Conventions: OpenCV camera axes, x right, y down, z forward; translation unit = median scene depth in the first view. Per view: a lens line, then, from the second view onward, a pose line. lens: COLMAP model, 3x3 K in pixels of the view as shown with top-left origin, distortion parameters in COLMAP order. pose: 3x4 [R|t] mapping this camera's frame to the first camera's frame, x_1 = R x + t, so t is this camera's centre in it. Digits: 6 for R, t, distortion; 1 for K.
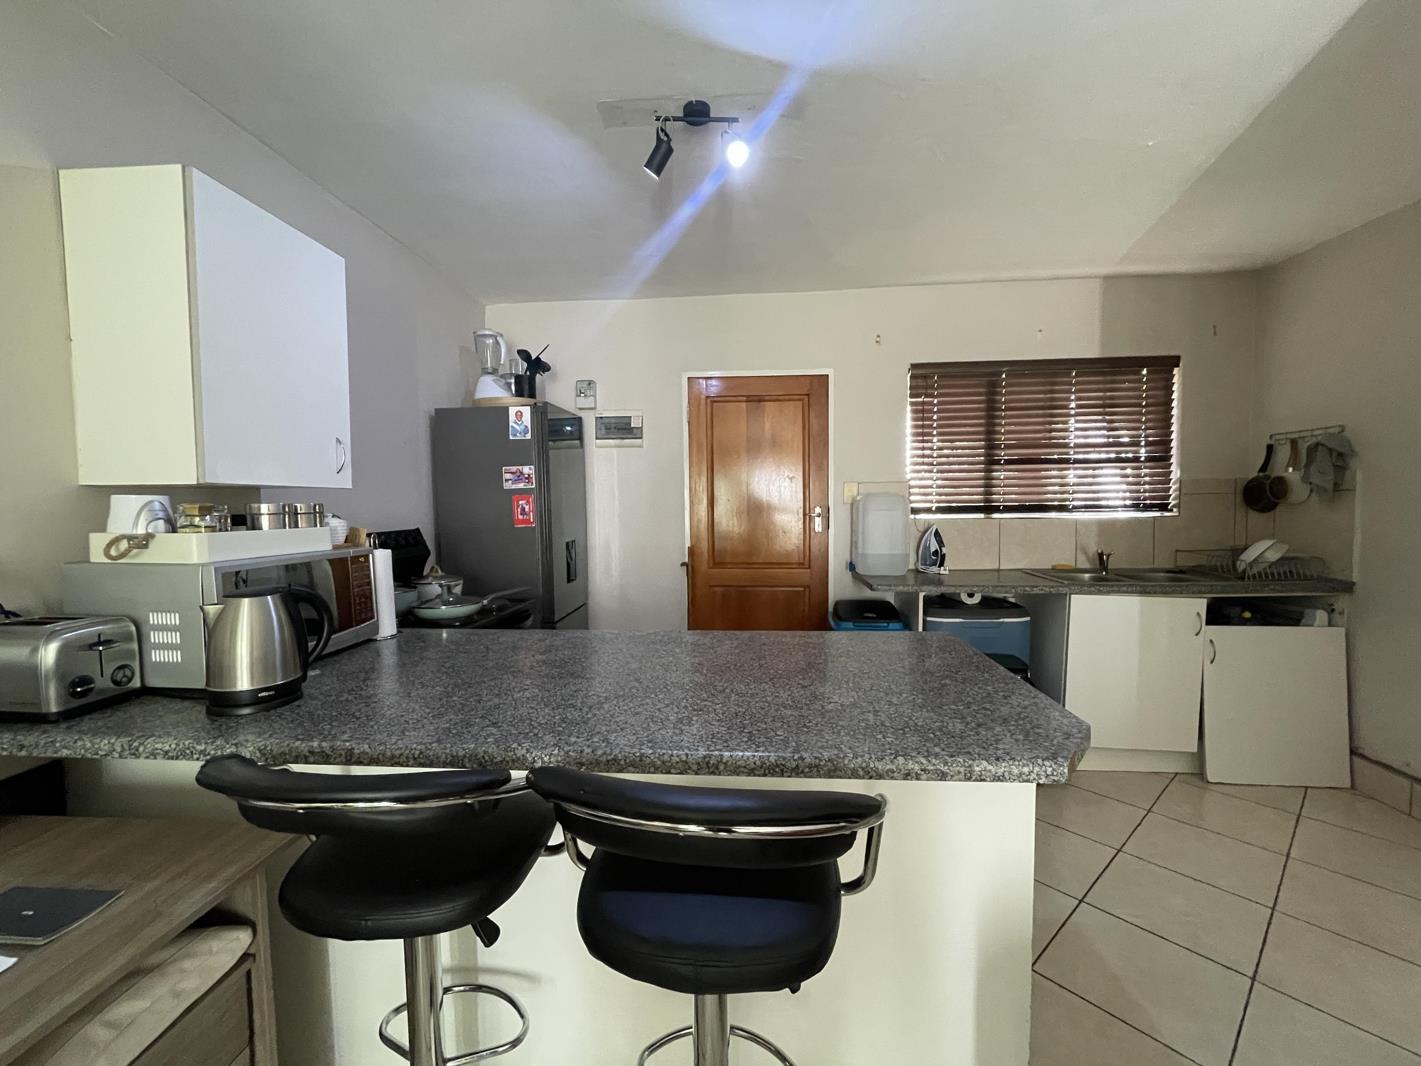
lens RADIAL K [[573.1, 0, 710.5], [0, 573.1, 533.0], [0, 0, 1]] dist [-0.001584, -0.000504]
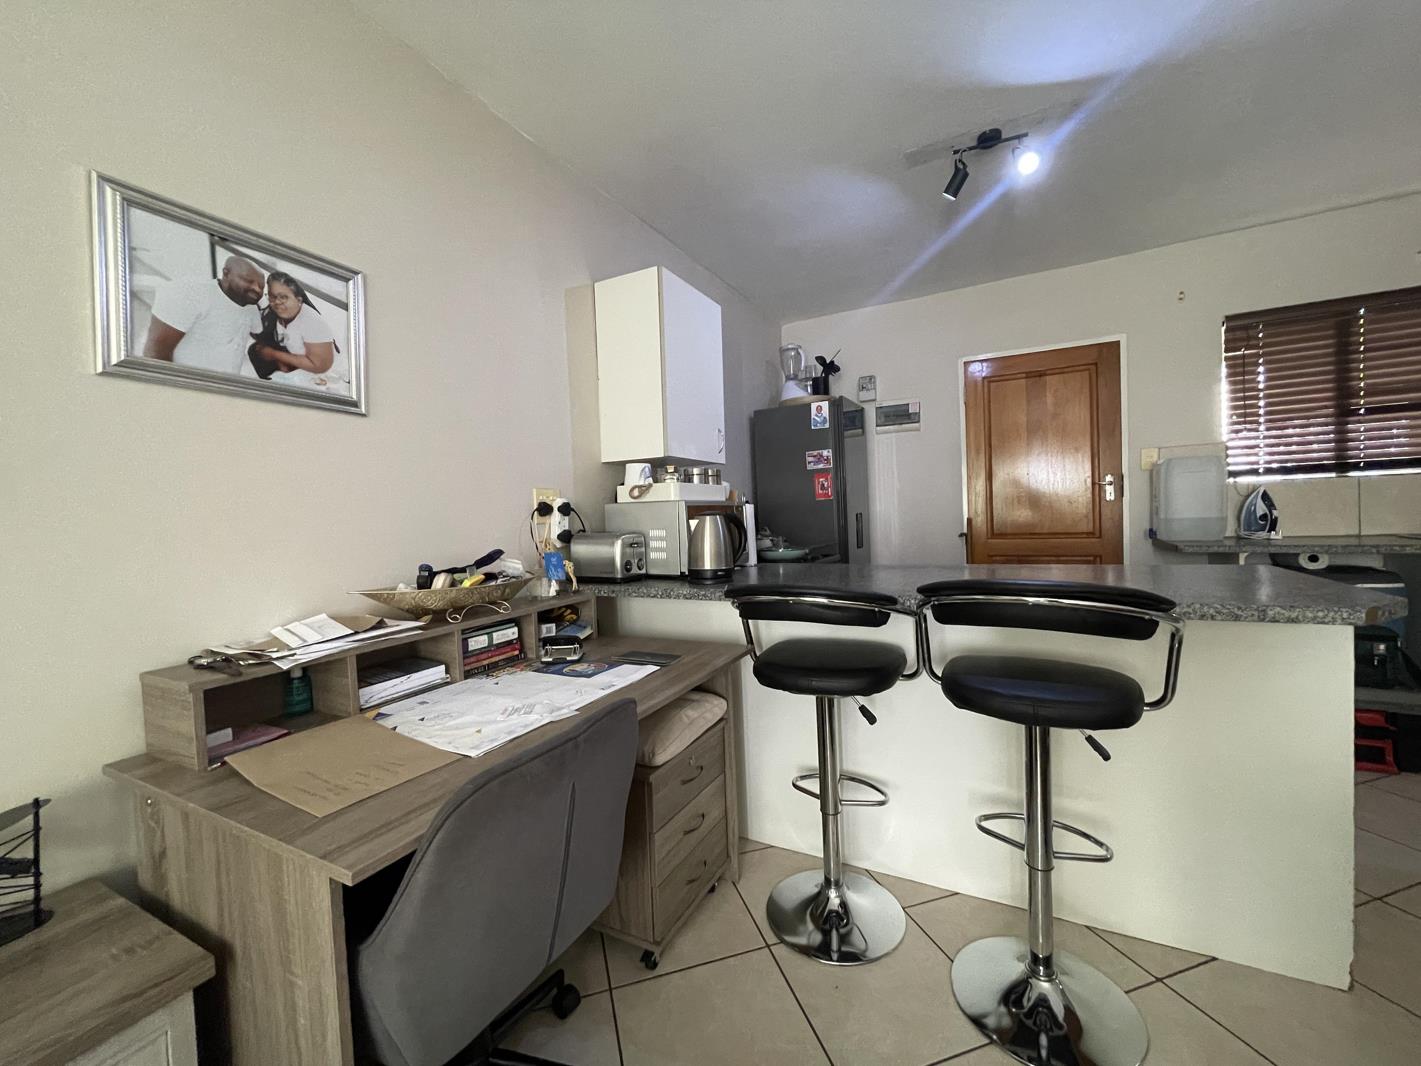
lens RADIAL K [[573.1, 0, 710.5], [0, 573.1, 533.0], [0, 0, 1]] dist [-0.001584, -0.000504]
pose [[0.914569, -0.011919, -0.404254, -0.050165], [0.006766, 0.999877, -0.014174, 0.073115], [0.404373, 0.010228, 0.914537, -0.209191]]
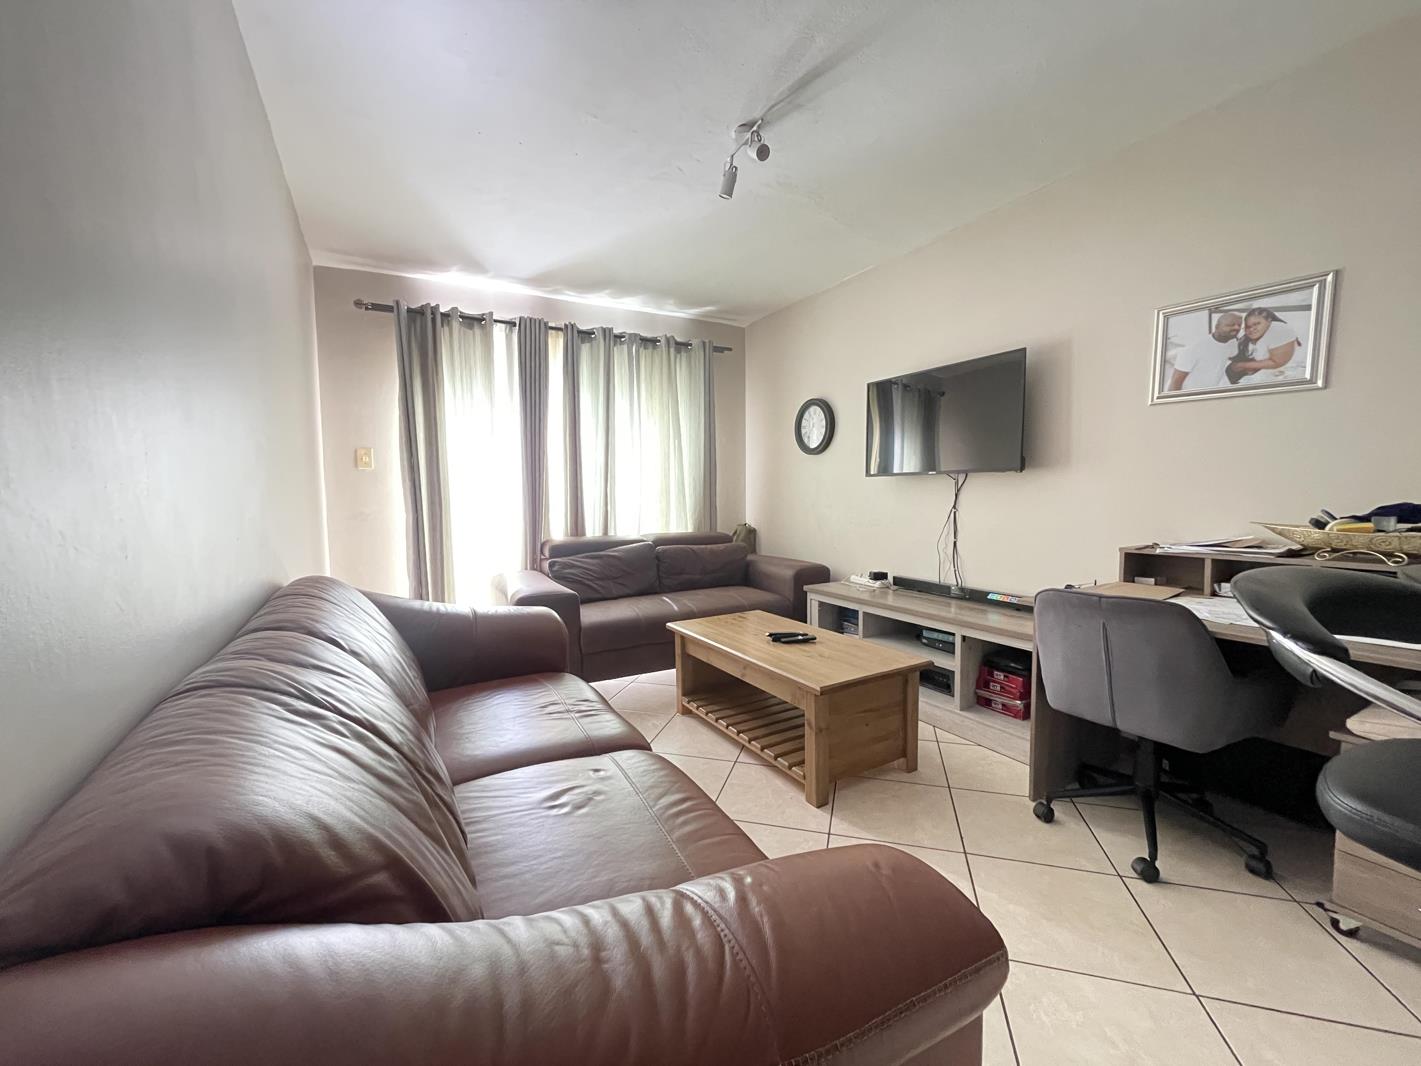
lens RADIAL K [[573.1, 0, 710.5], [0, 573.1, 533.0], [0, 0, 1]] dist [-0.001584, -0.000504]
pose [[-0.830964, 0.064240, -0.552605, 0.401499], [-0.006019, 0.992215, 0.124395, 0.044607], [0.556294, 0.106693, -0.824108, 0.297346]]
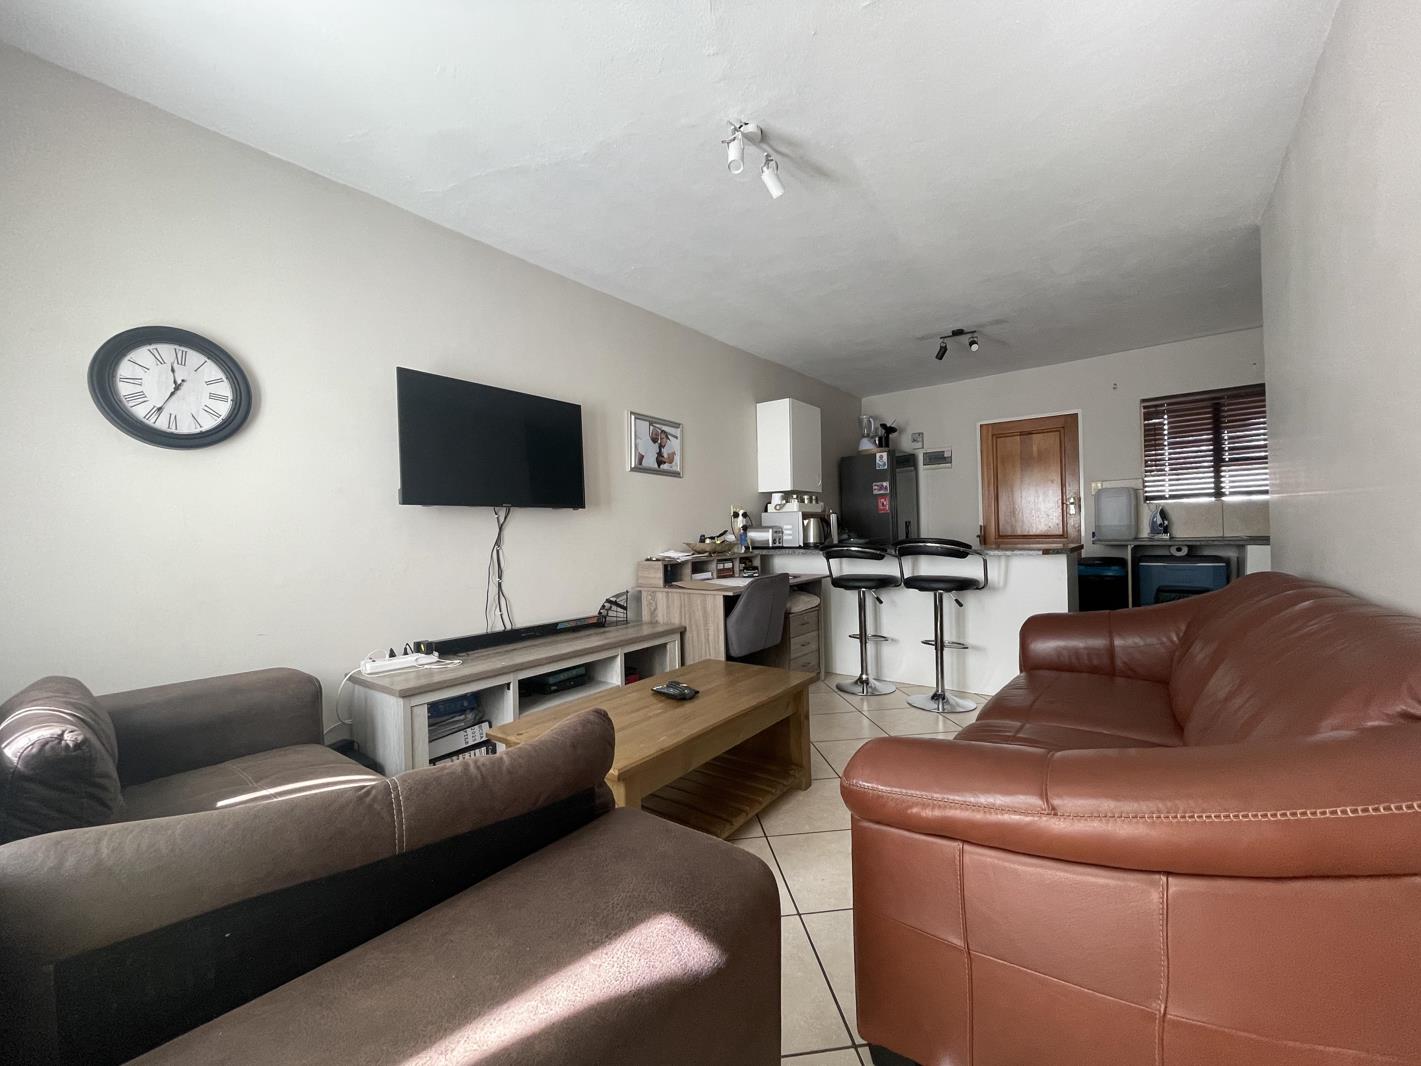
lens RADIAL K [[573.1, 0, 710.5], [0, 573.1, 533.0], [0, 0, 1]] dist [-0.001584, -0.000504]
pose [[0.832697, -0.010468, -0.553630, 0.263880], [-0.013751, 0.999122, -0.039574, 0.141219], [0.553559, 0.040566, 0.831822, -0.945346]]
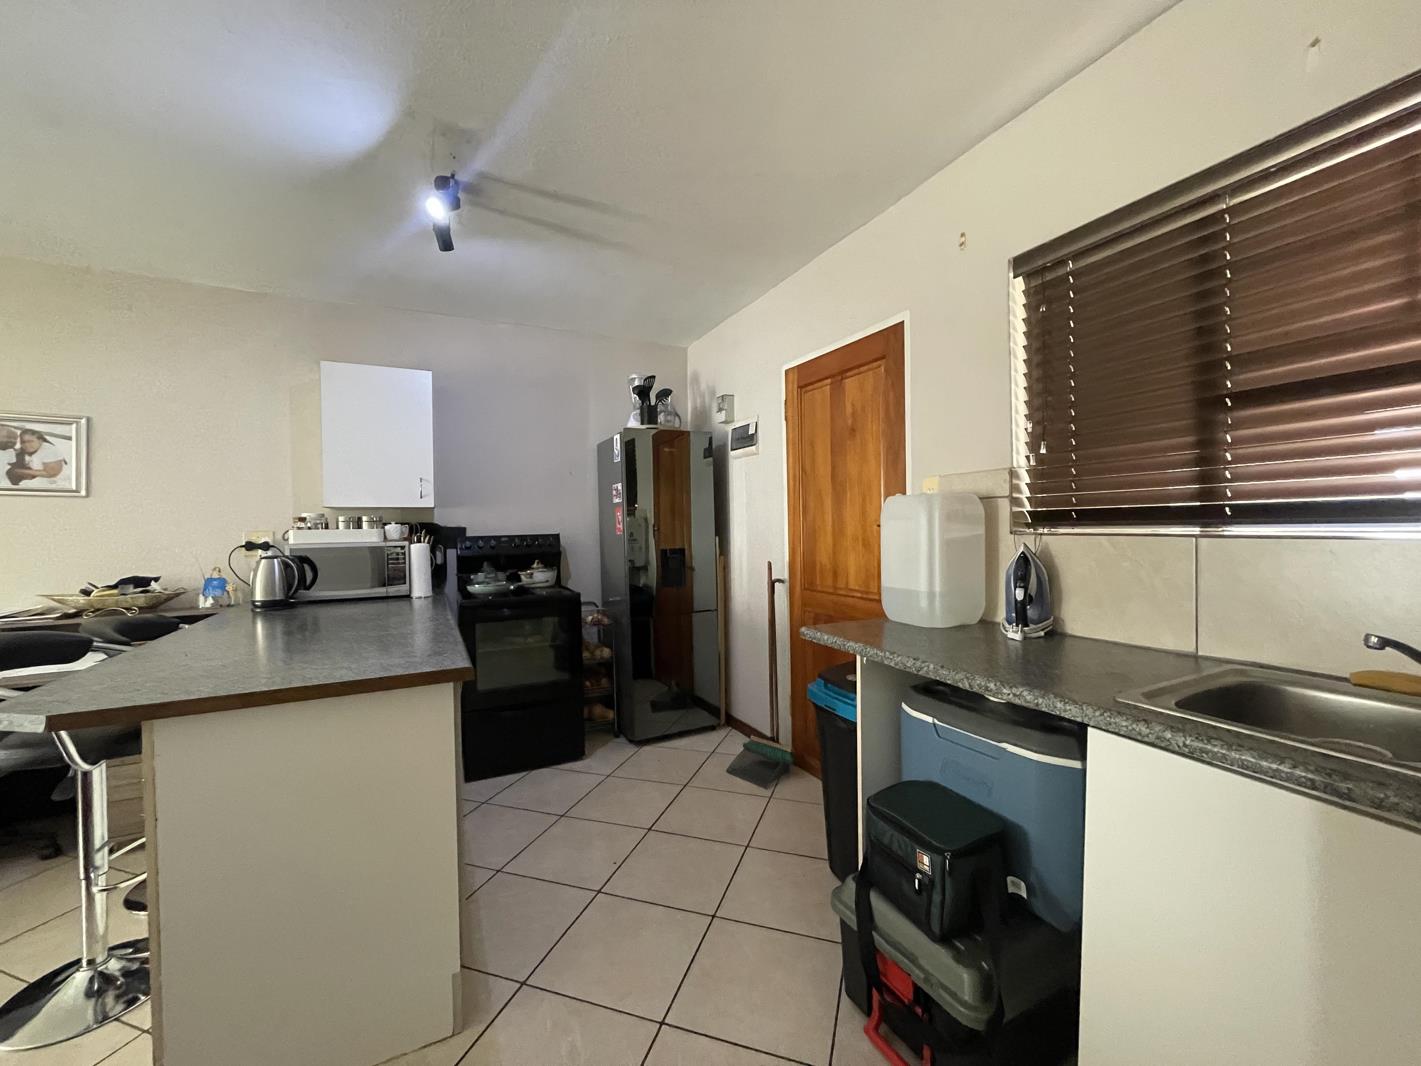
lens RADIAL K [[573.1, 0, 710.5], [0, 573.1, 533.0], [0, 0, 1]] dist [-0.001584, -0.000504]
pose [[0.516108, 0.016178, -0.856371, 0.765052], [-0.035036, 0.999384, -0.002235, -0.016220], [0.855807, 0.031157, 0.516356, 0.519094]]
